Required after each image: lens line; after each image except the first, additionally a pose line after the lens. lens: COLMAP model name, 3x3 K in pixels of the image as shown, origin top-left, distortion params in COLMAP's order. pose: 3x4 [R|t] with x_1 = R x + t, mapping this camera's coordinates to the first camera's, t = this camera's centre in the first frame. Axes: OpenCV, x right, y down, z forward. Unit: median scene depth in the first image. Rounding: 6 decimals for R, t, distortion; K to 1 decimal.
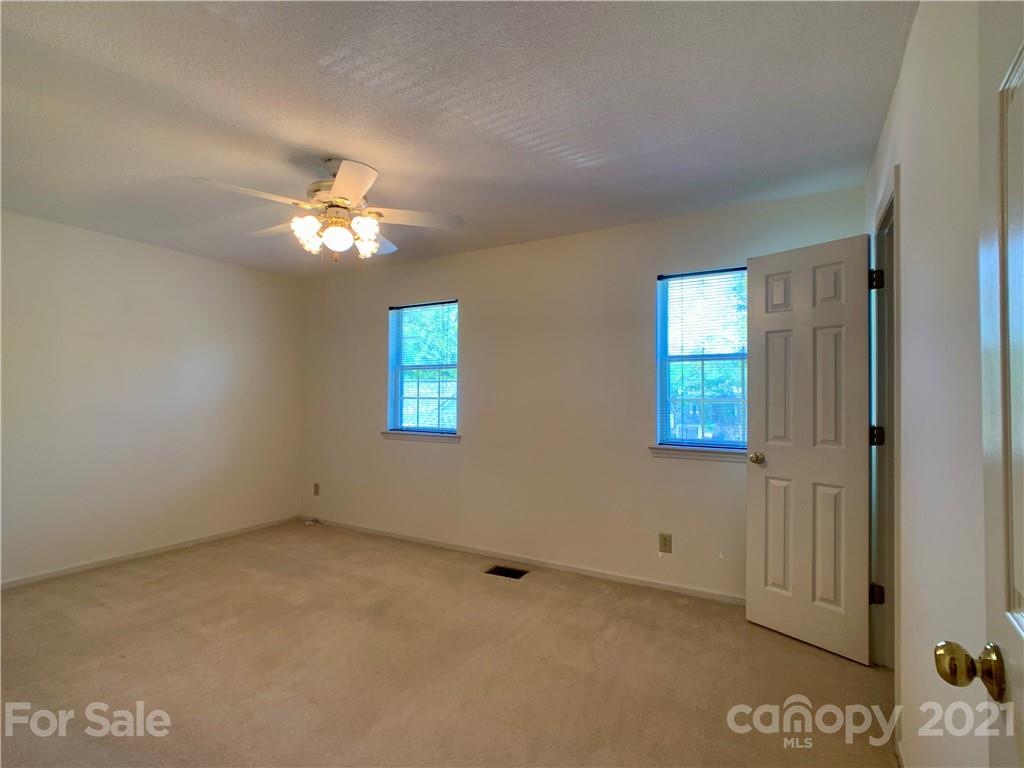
lens RADIAL K [[506.2, 0, 517.4], [0, 506.2, 385.6], [0, 0, 1]] dist [-0.006412, -0.000057]
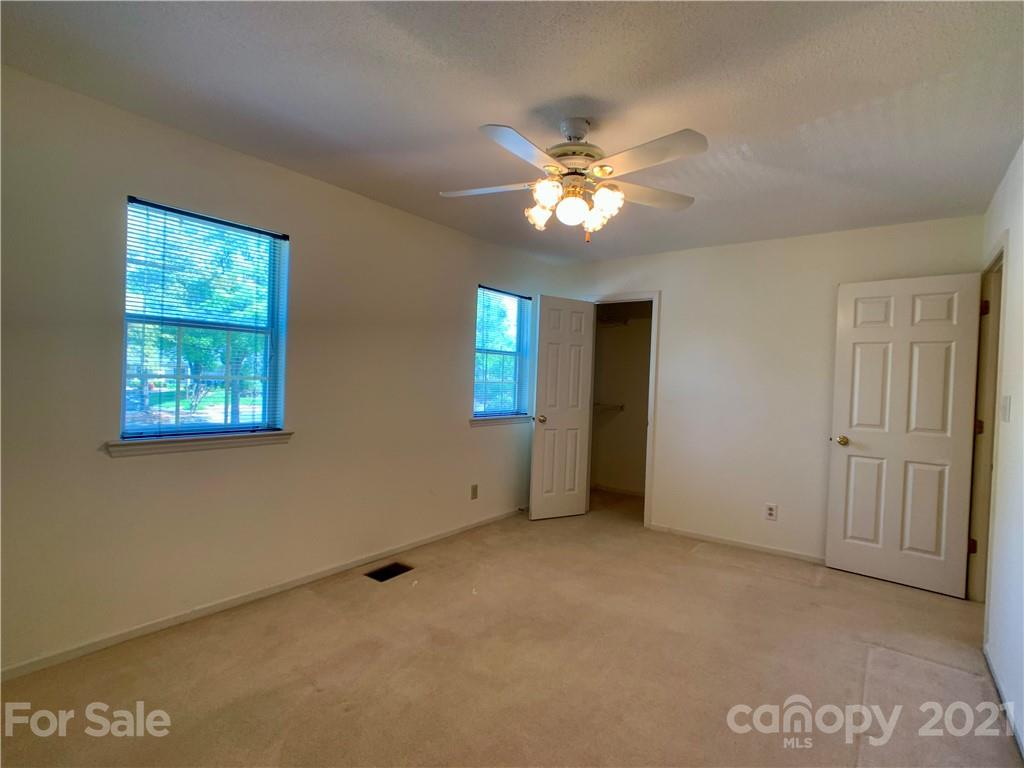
lens RADIAL K [[506.2, 0, 517.4], [0, 506.2, 385.6], [0, 0, 1]] dist [-0.006412, -0.000057]
pose [[0.123974, -0.015020, 0.992172, -0.976105], [-0.055372, 0.998223, 0.022030, 0.003273], [-0.990739, -0.057670, 0.122922, 0.744836]]
